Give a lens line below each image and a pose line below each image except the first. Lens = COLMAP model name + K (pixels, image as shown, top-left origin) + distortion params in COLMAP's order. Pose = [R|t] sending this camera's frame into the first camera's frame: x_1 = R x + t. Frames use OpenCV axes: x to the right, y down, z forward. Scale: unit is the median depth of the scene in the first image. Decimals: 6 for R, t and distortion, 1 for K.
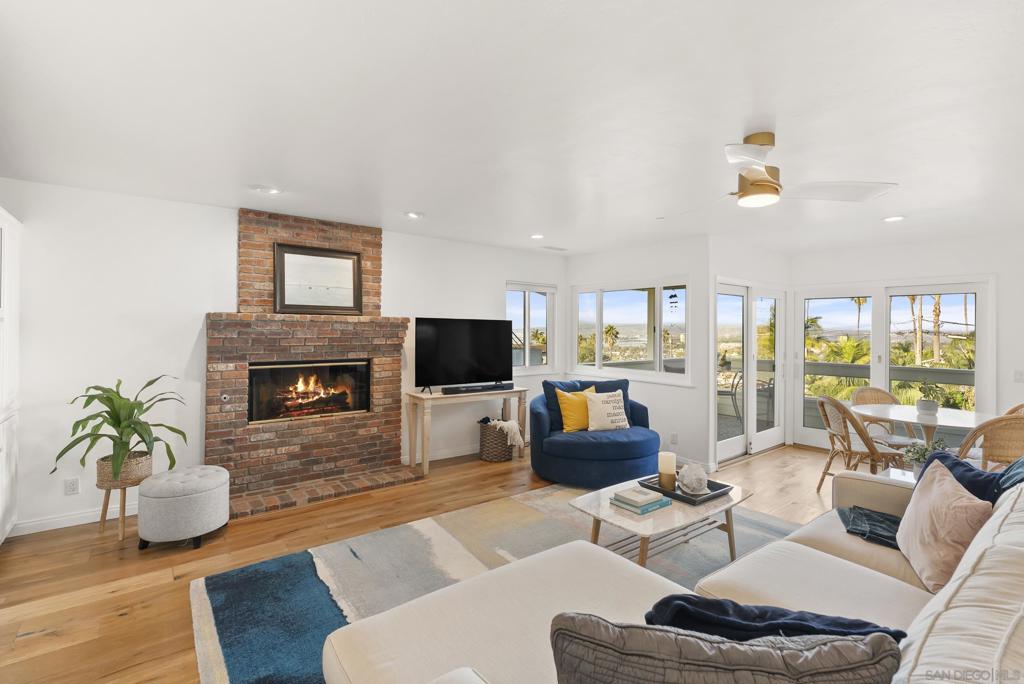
lens RADIAL K [[455.7, 0, 511.9], [0, 455.7, 329.6], [0, 0, 1]] dist [-0.000236, 0.000046]
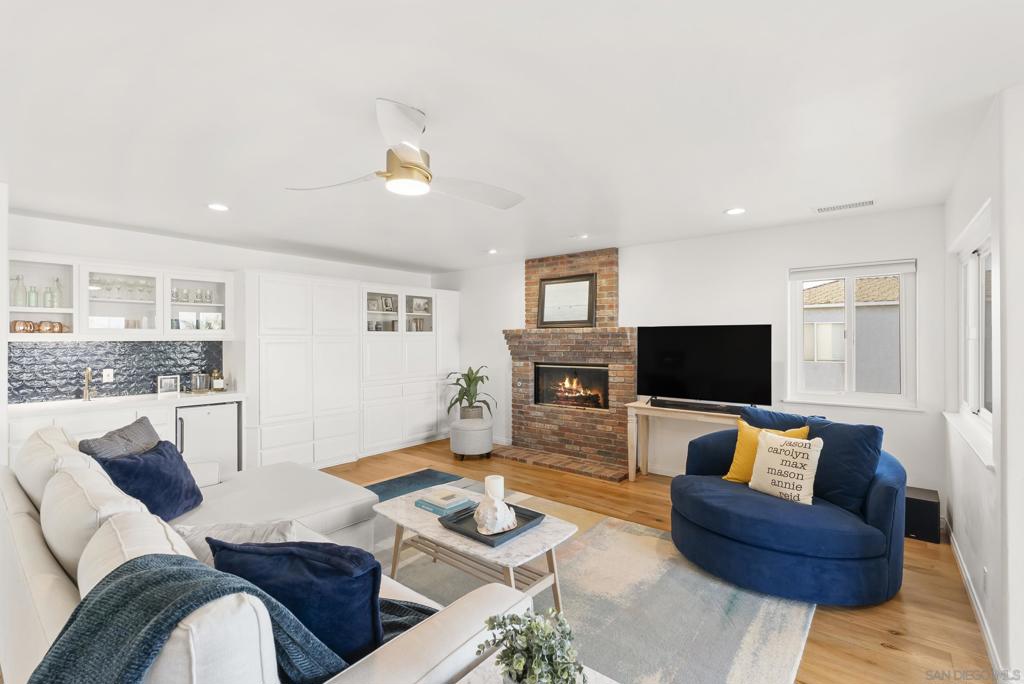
lens RADIAL K [[461.1, 0, 510.9], [0, 461.1, 337.4], [0, 0, 1]] dist [-0.001311, 0.000048]
pose [[0.244017, -0.010066, -0.969719, 0.798229], [0.009669, 0.999922, -0.007947, 0.002829], [0.969723, -0.007437, 0.244095, 0.524455]]
